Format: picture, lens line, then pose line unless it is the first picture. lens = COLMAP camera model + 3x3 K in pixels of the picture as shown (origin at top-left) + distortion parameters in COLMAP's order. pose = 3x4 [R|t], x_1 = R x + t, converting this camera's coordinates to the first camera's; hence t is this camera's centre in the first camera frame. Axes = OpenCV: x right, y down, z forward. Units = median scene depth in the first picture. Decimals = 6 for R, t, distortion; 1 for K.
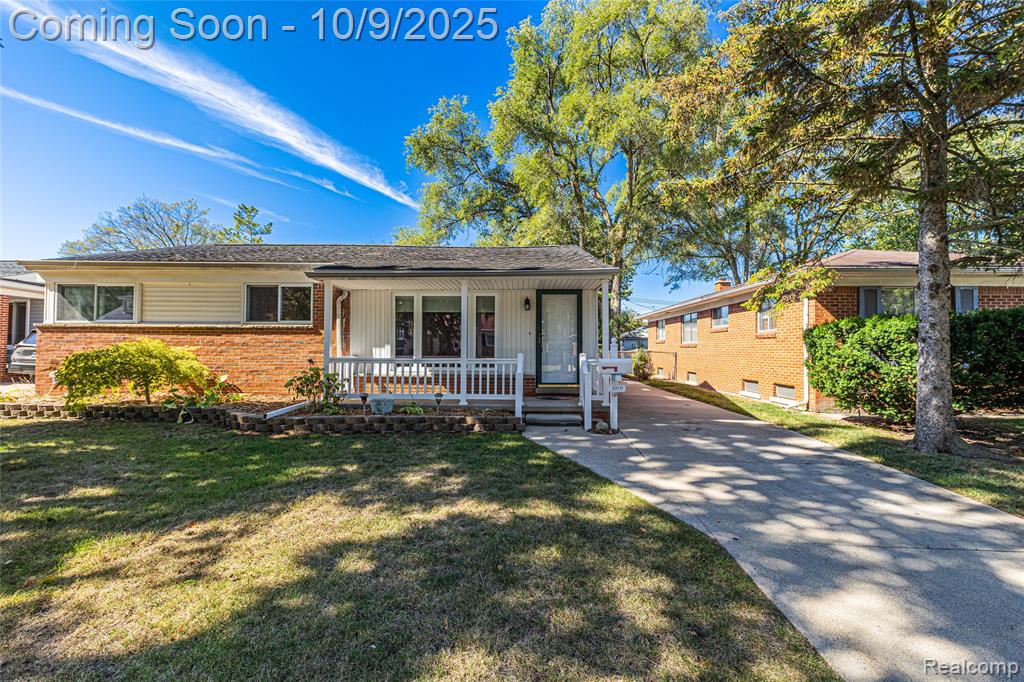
lens RADIAL K [[406.7, 0, 509.3], [0, 406.7, 345.6], [0, 0, 1]] dist [0.001079, 0.000105]
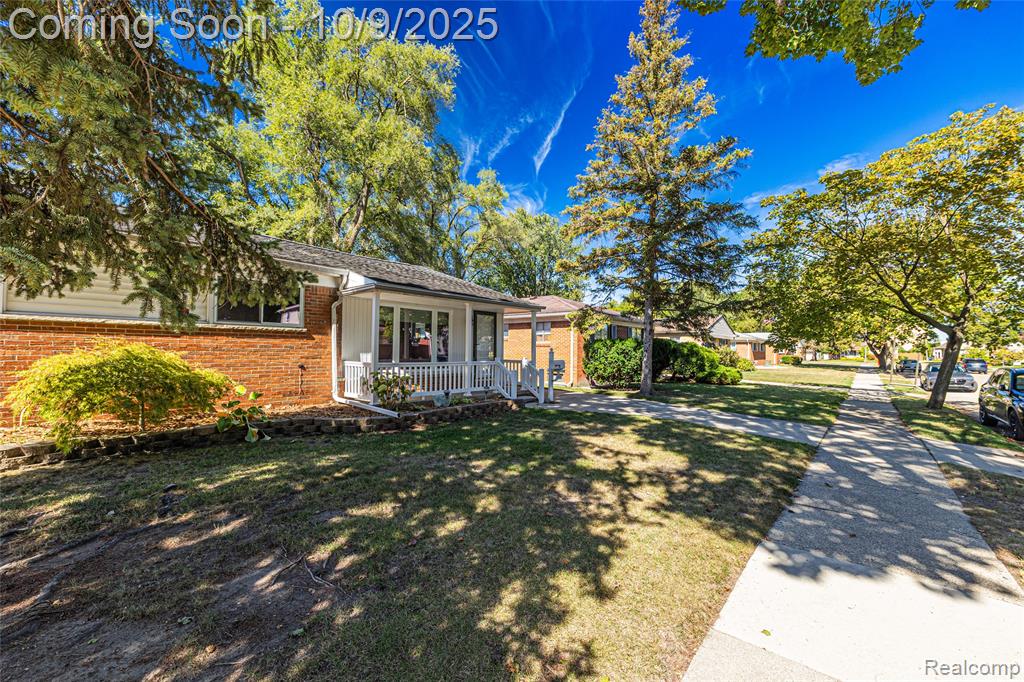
lens RADIAL K [[414.4, 0, 512.0], [0, 414.4, 341.0], [0, 0, 1]] dist [0.000172, 0.000032]
pose [[0.637960, 0.021817, 0.769760, -0.913845], [-0.014507, 0.999762, -0.016312, -0.013540], [-0.769932, -0.000760, 0.638125, 0.013402]]
